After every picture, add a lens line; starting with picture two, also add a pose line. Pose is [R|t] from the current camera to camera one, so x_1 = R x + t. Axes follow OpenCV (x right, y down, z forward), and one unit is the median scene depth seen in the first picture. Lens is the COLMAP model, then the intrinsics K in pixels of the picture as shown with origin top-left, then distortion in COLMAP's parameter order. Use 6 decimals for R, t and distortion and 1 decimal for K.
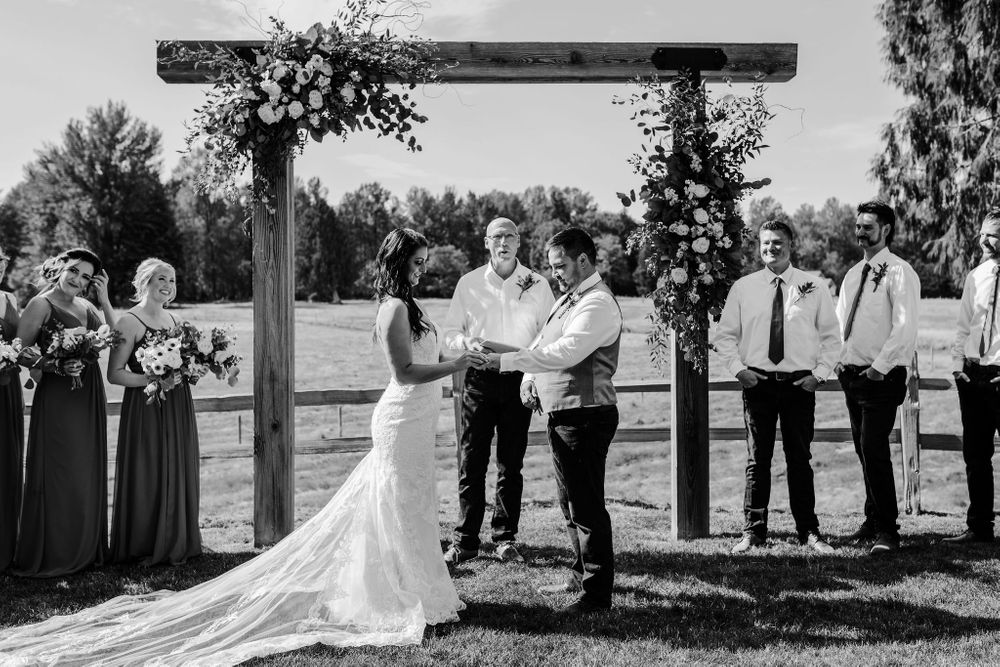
lens RADIAL K [[1003.5, 0, 529.1], [0, 1003.5, 325.0], [0, 0, 1]] dist [0.002288, 0.001956]
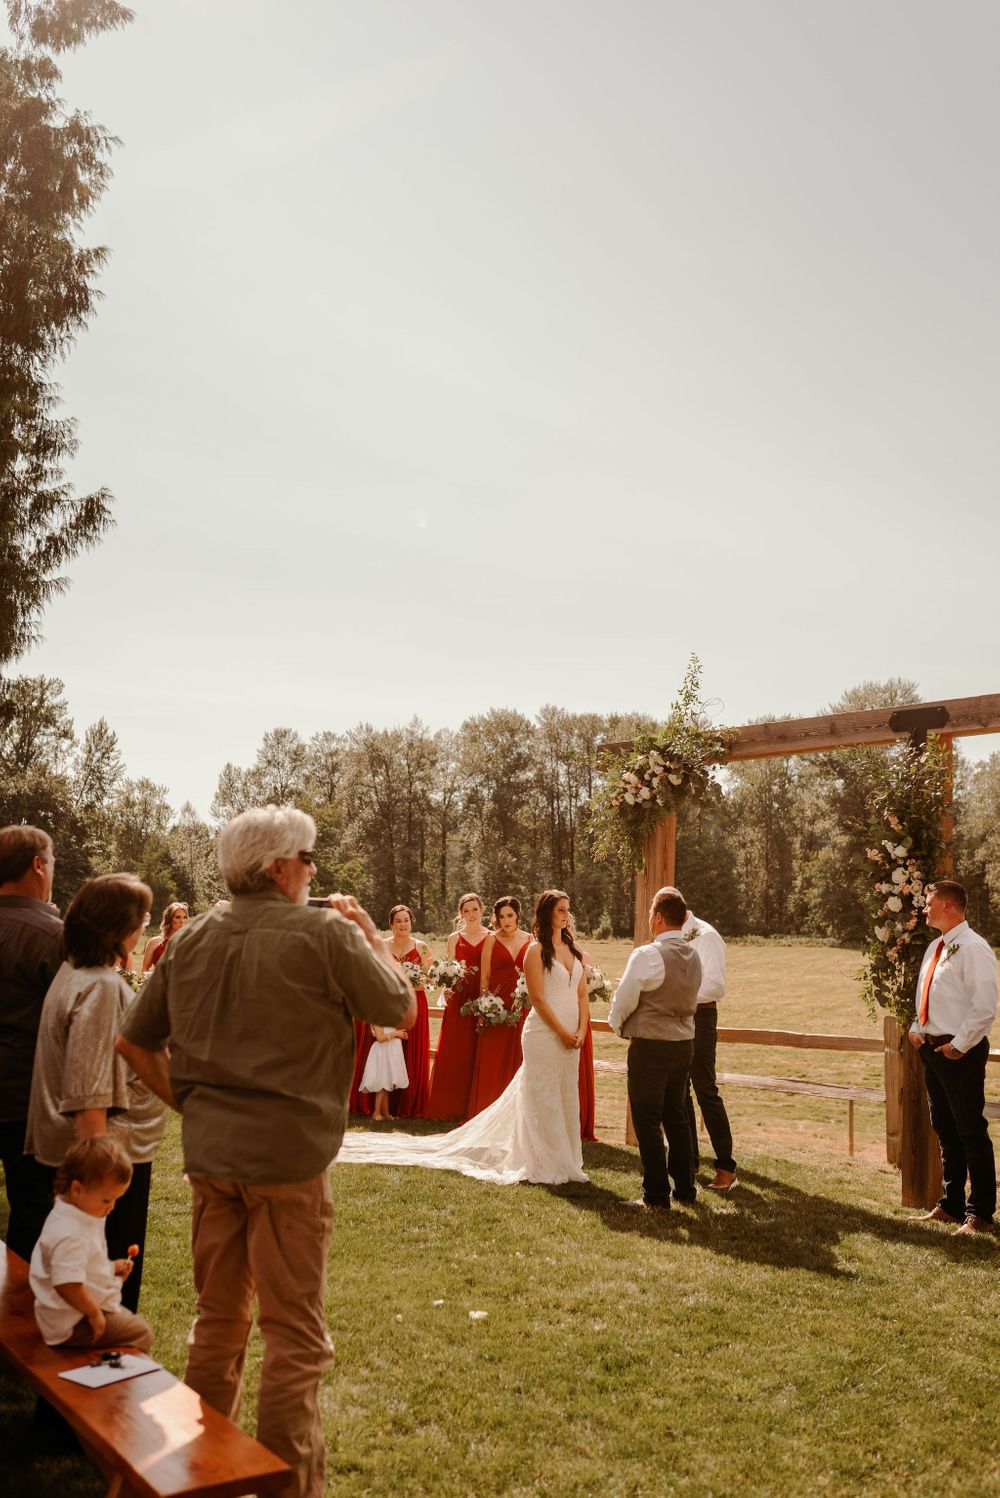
lens RADIAL K [[1425.2, 0, 500.0], [0, 1425.2, 749.0], [0, 0, 1]] dist [0.001926, 0.007419]
pose [[0.545706, -0.077813, -0.834356, 0.099936], [-0.054028, 0.990341, -0.127697, -0.002496], [0.836233, 0.114764, 0.536230, -0.011001]]
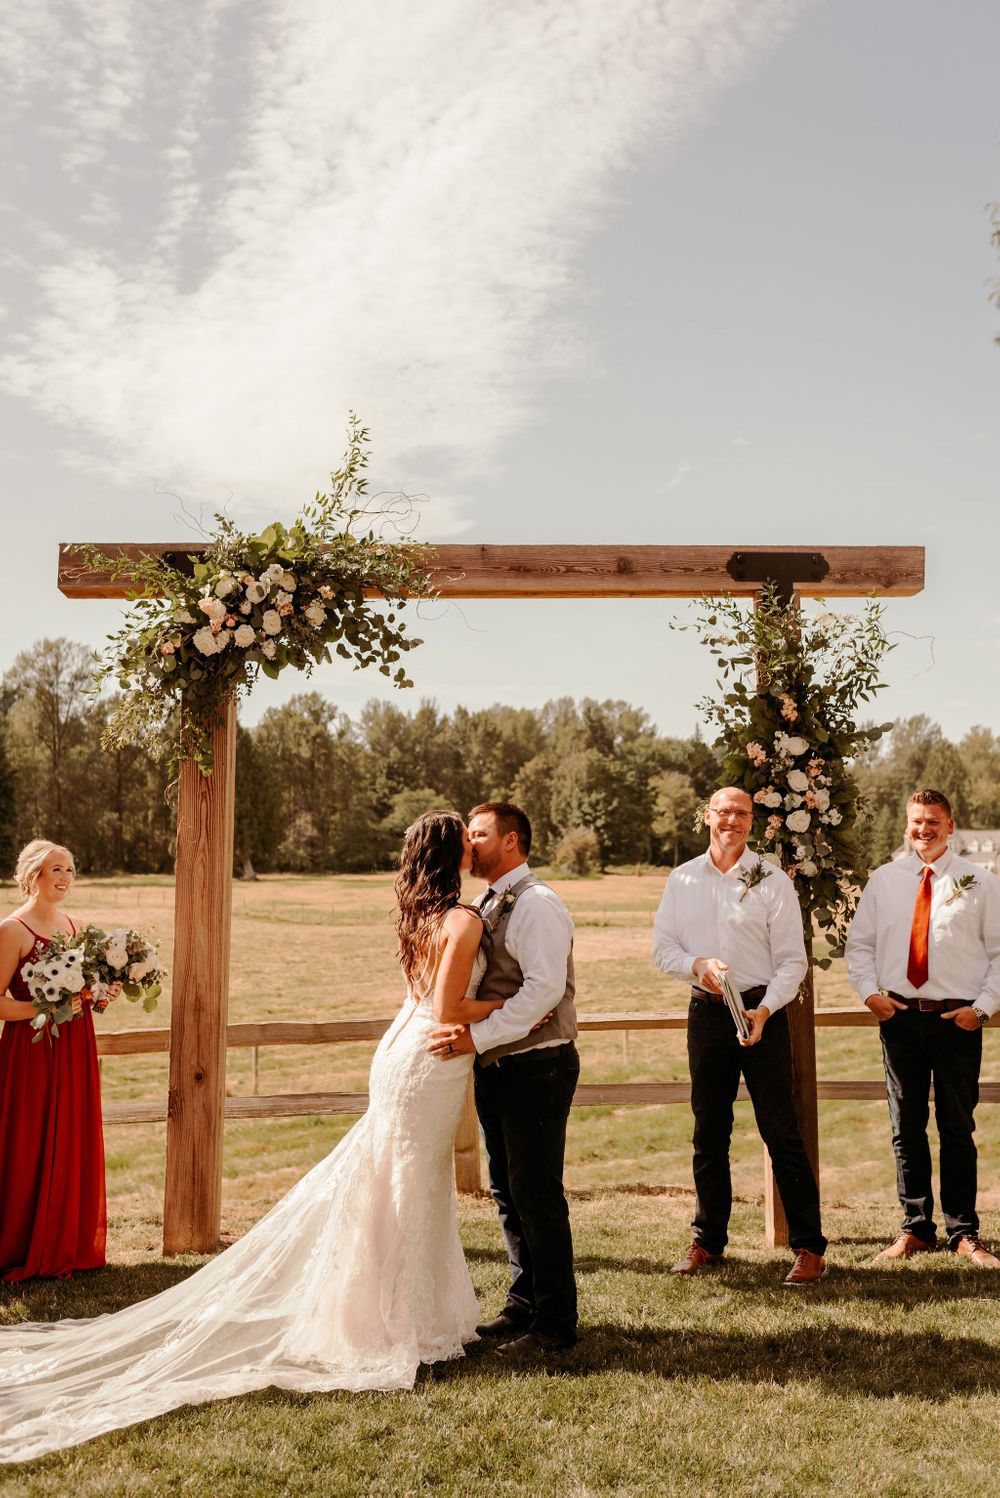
lens RADIAL K [[1564.3, 0, 535.6], [0, 1564.3, 678.4], [0, 0, 1]] dist [-0.000771, 0.015546]
pose [[0.999957, 0.001461, -0.009166, -0.000666], [-0.002809, 0.988863, -0.148800, -0.001123], [0.008846, 0.148820, 0.988825, -0.011104]]
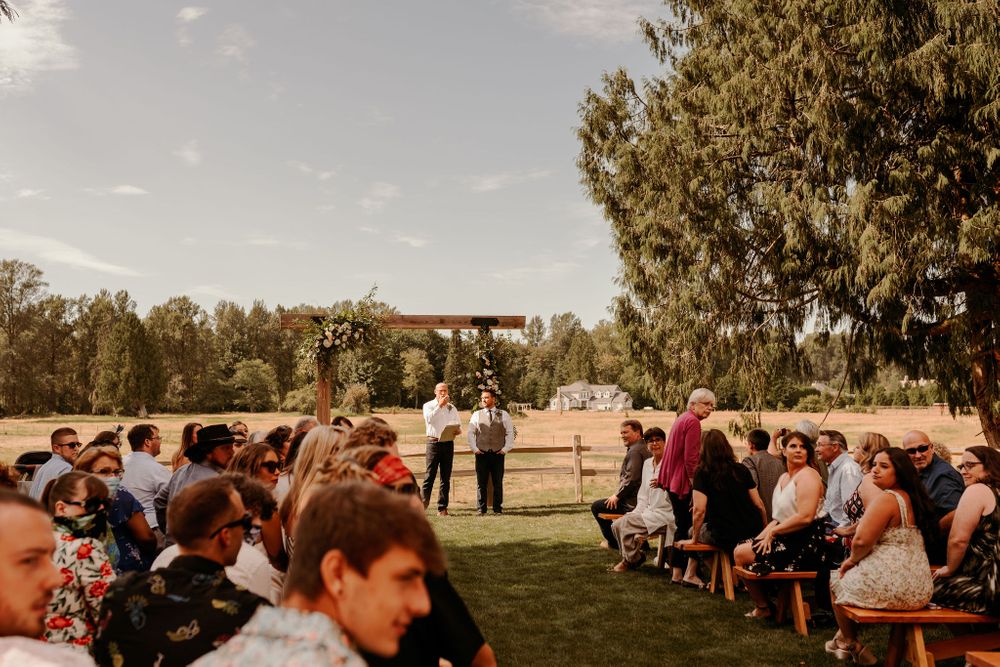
lens RADIAL K [[1032.7, 0, 459.3], [0, 1032.7, 333.8], [0, 0, 1]] dist [-0.007029, -0.009803]
pose [[0.992319, 0.006134, 0.123555, -0.021212], [0.006442, 0.994852, -0.101135, 0.003432], [-0.123539, 0.101154, 0.987171, -0.146036]]
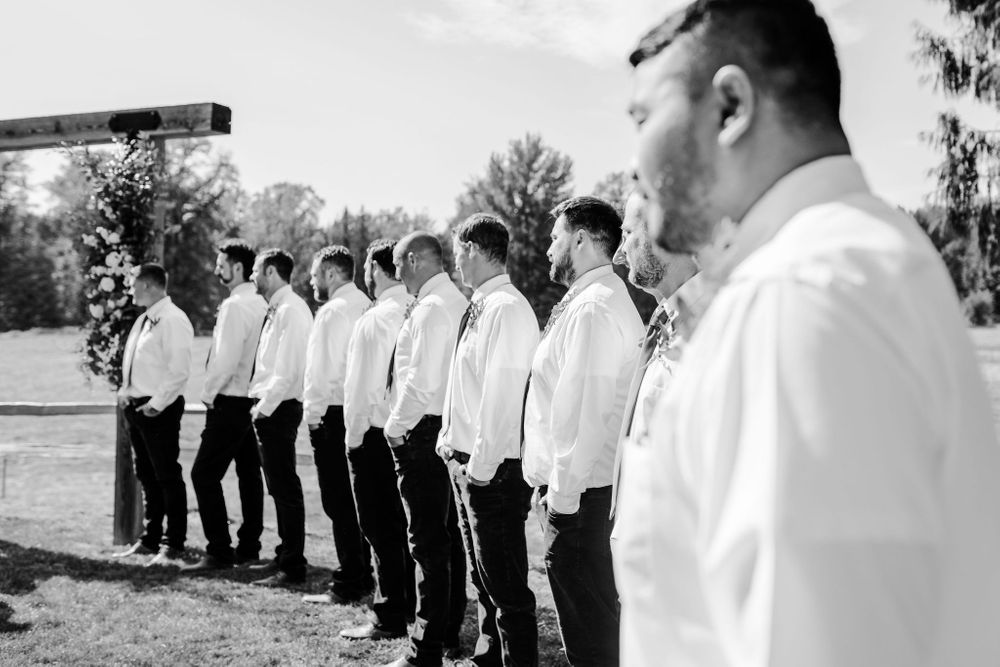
lens RADIAL K [[1052.4, 0, 573.8], [0, 1052.4, 299.9], [0, 0, 1]] dist [0.003749, 0.017929]
pose [[0.926182, -0.001635, -0.377074, 0.095191], [-0.016051, 0.998913, -0.043755, -0.001548], [0.376736, 0.046578, 0.925149, 0.007610]]
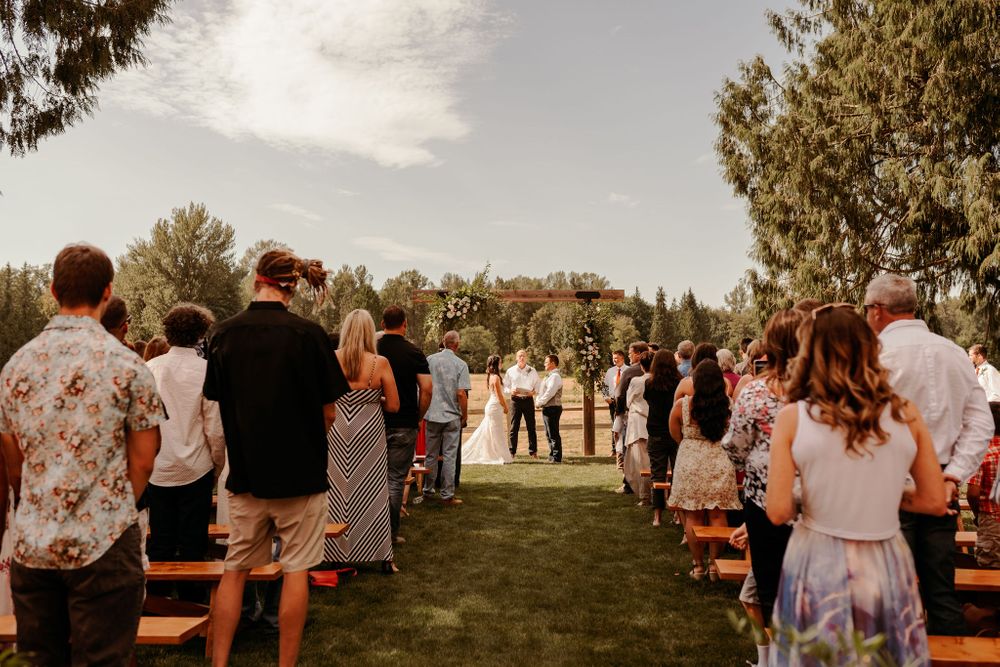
lens RADIAL K [[951.4, 0, 500.0], [0, 951.4, 333.5], [0, 0, 1]] dist [0.001926, 0.007419]
pose [[0.998501, 0.001599, -0.054712, 0.004726], [-0.005332, 0.997660, -0.068162, 0.003904], [0.054475, 0.068351, 0.996173, -0.162136]]
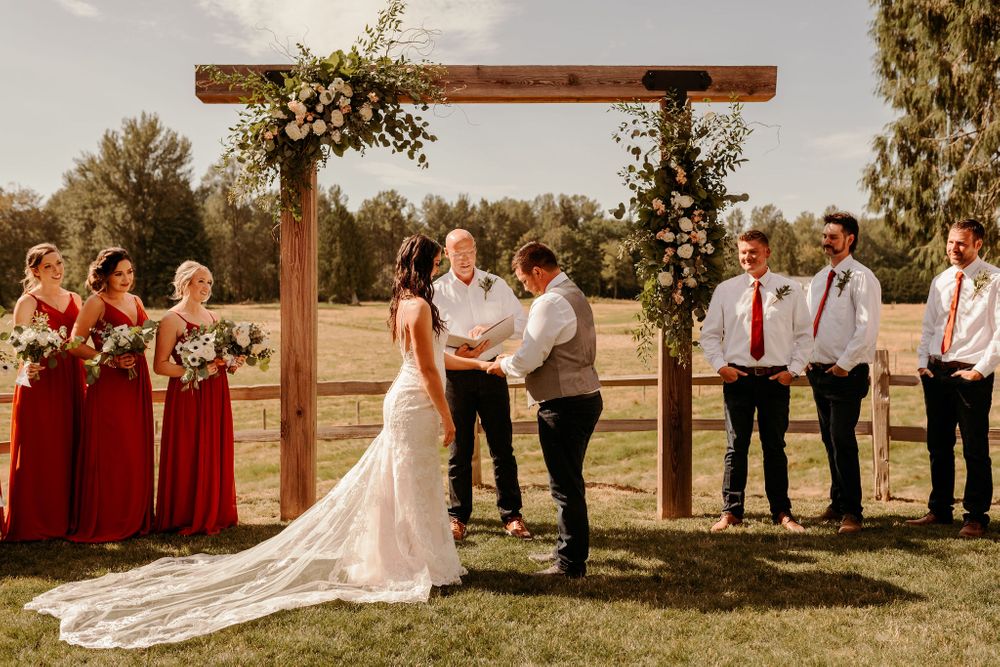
lens RADIAL K [[958.9, 0, 507.7], [0, 958.9, 338.1], [0, 0, 1]] dist [0.004126, -0.012027]
pose [[0.999469, 0.007106, -0.031795, 0.000938], [-0.006729, 0.999906, 0.011950, 0.000373], [0.031877, -0.011729, 0.999423, -0.004750]]
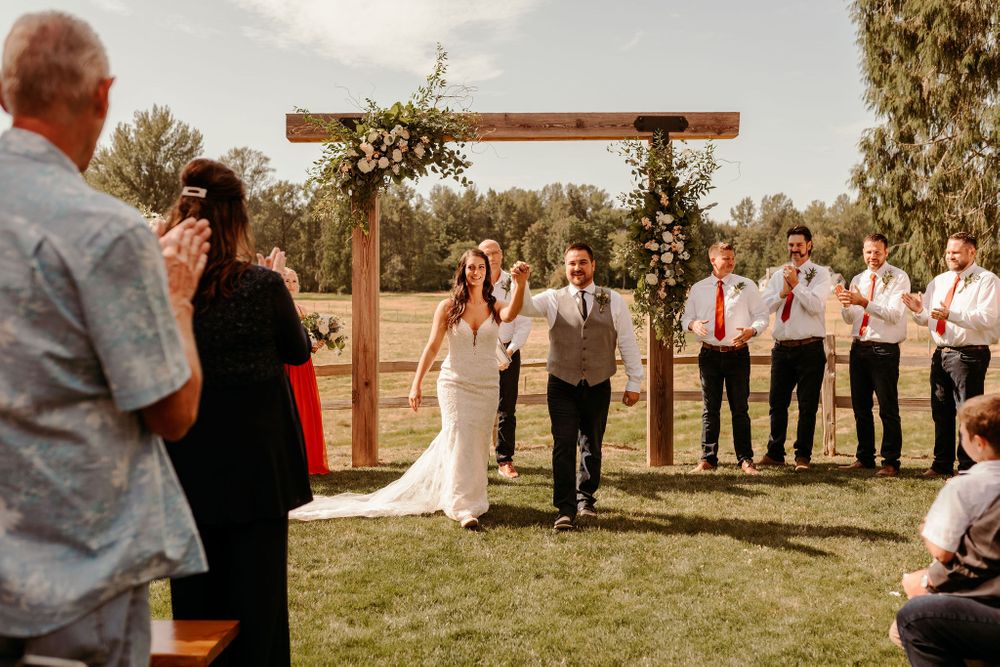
lens RADIAL K [[967.8, 0, 495.2], [0, 967.8, 336.5], [0, 0, 1]] dist [-0.000164, 0.007283]
pose [[0.998596, 0.006048, -0.052623, 0.000122], [-0.004998, 0.999786, 0.020070, 0.000456], [0.052734, -0.019778, 0.998413, -0.032175]]
